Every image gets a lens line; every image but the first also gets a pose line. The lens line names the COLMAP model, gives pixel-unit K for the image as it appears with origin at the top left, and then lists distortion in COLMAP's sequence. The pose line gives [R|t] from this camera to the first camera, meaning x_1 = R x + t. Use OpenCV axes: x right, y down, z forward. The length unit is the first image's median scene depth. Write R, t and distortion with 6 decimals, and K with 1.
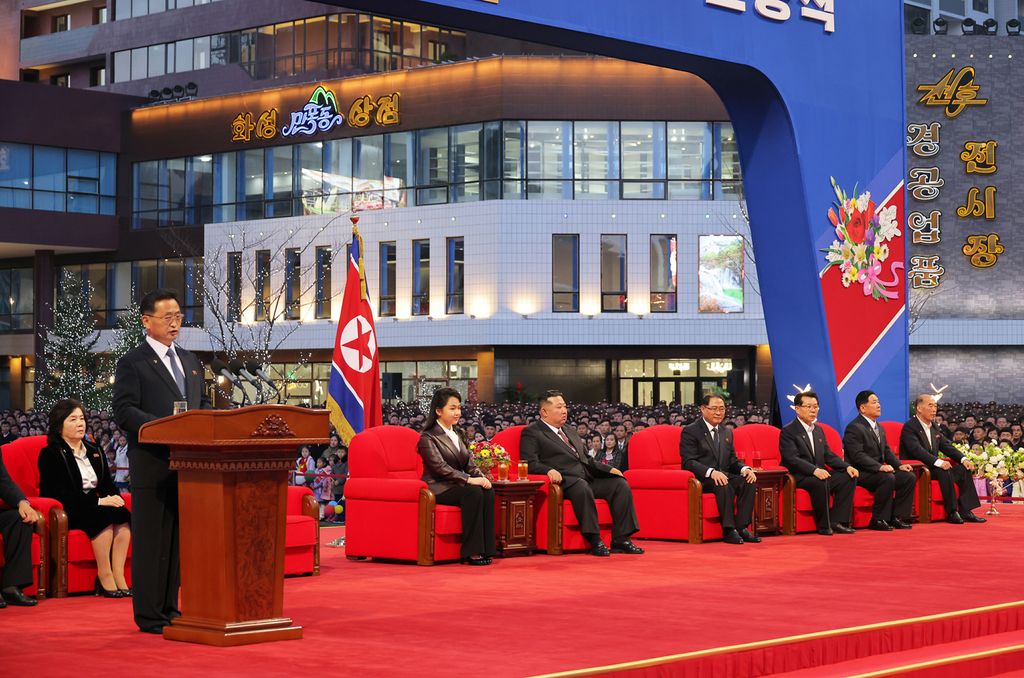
lens RADIAL K [[2132.2, 0, 512.0], [0, 2132.2, 339.0], [0, 0, 1]] dist [-0.096691, 0.241530]
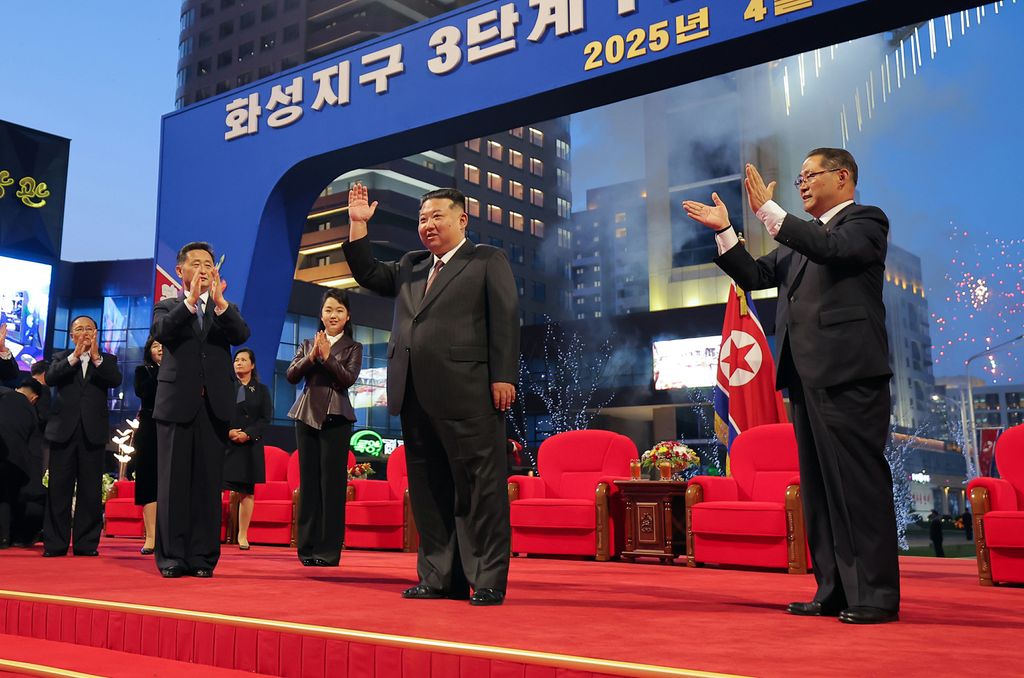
lens RADIAL K [[1107.2, 0, 411.1], [0, 1107.2, 271.6], [0, 0, 1]] dist [0.019222, 0.049048]
pose [[0.006906, -0.208729, -0.977949, 0.351109], [0.009887, 0.977939, -0.208657, 0.054668], [0.999927, -0.008228, 0.008817, 0.630336]]
